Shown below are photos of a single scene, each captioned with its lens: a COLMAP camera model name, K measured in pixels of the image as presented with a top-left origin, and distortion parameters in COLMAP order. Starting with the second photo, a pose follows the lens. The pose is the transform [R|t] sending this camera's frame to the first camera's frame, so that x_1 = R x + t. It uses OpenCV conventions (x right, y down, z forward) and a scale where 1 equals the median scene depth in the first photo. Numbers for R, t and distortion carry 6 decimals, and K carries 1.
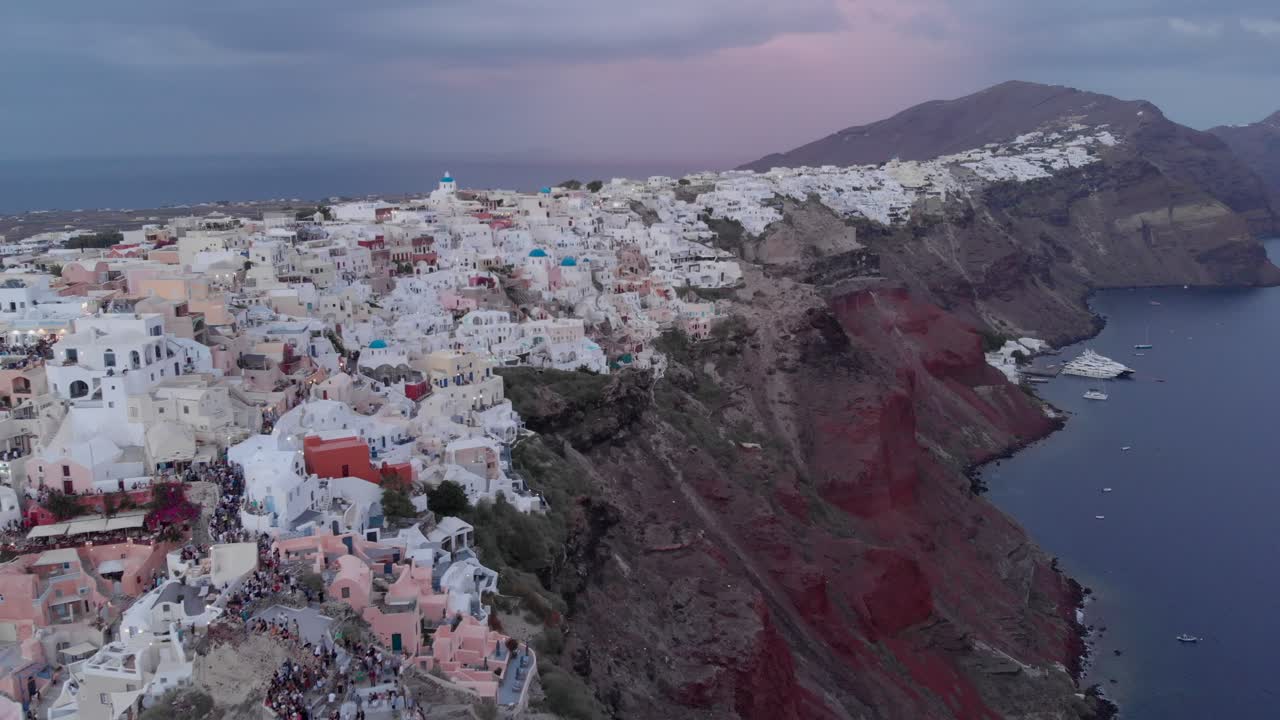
lens RADIAL K [[1038.0, 0, 640.0], [0, 1038.0, 360.0], [0, 0, 1]] dist [-0.013634, -0.003840]
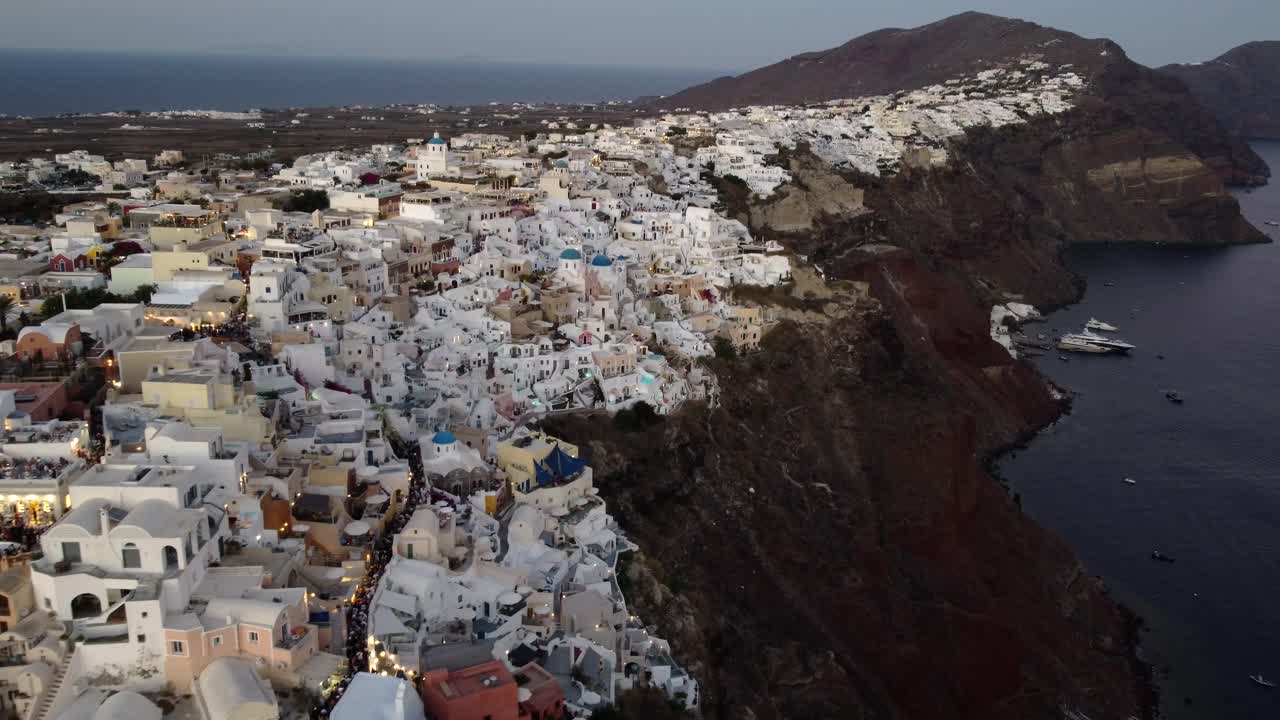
lens RADIAL K [[1060.4, 0, 640.0], [0, 1060.4, 360.0], [0, 0, 1]] dist [-0.206386, 0.500852]
pose [[0.996729, 0.016693, 0.079069, -0.062764], [-0.023219, 0.996333, 0.082354, -0.051272], [-0.077405, -0.083921, 0.993462, 0.084346]]
